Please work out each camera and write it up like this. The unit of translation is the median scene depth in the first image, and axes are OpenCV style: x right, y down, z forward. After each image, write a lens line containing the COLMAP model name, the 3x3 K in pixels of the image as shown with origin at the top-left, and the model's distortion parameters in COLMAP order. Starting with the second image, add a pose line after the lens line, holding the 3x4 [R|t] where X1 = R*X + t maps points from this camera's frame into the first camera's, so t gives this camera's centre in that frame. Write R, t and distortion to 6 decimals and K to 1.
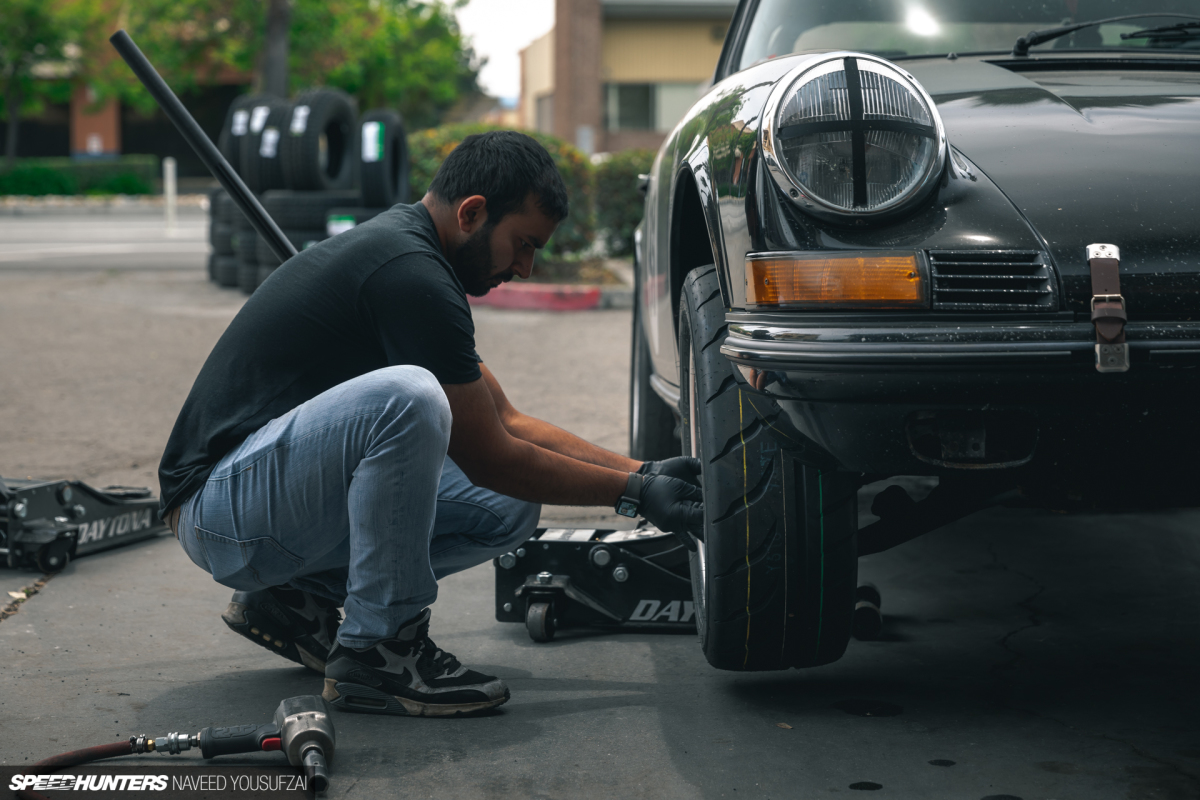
lens RADIAL K [[2330.2, 0, 600.0], [0, 2330.2, 400.0], [0, 0, 1]] dist [-0.016786, -0.031378]
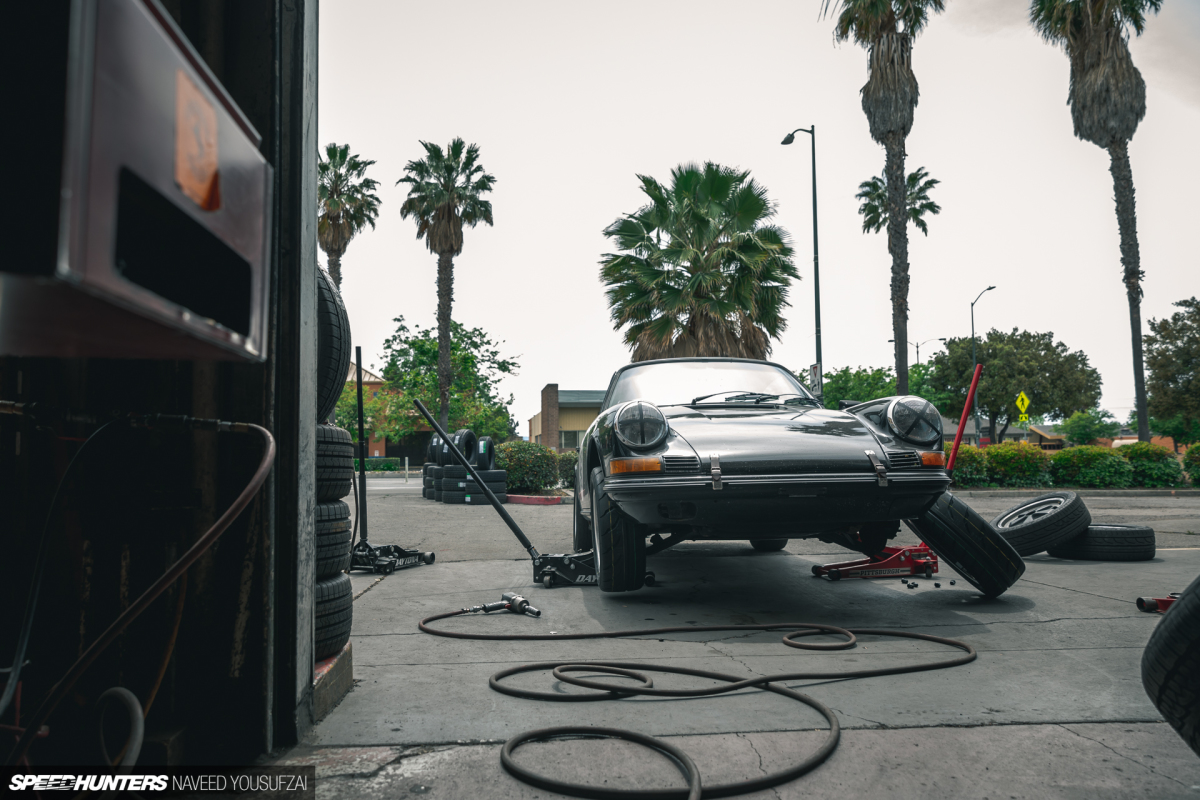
lens RADIAL K [[826.5, 0, 600.0], [0, 826.5, 400.0], [0, 0, 1]] dist [0.026588, -0.000888]
pose [[0.998730, -0.005484, 0.050089, -0.009281], [0.013967, 0.985239, -0.170615, 0.043437], [-0.048414, 0.171098, 0.984064, -0.151788]]
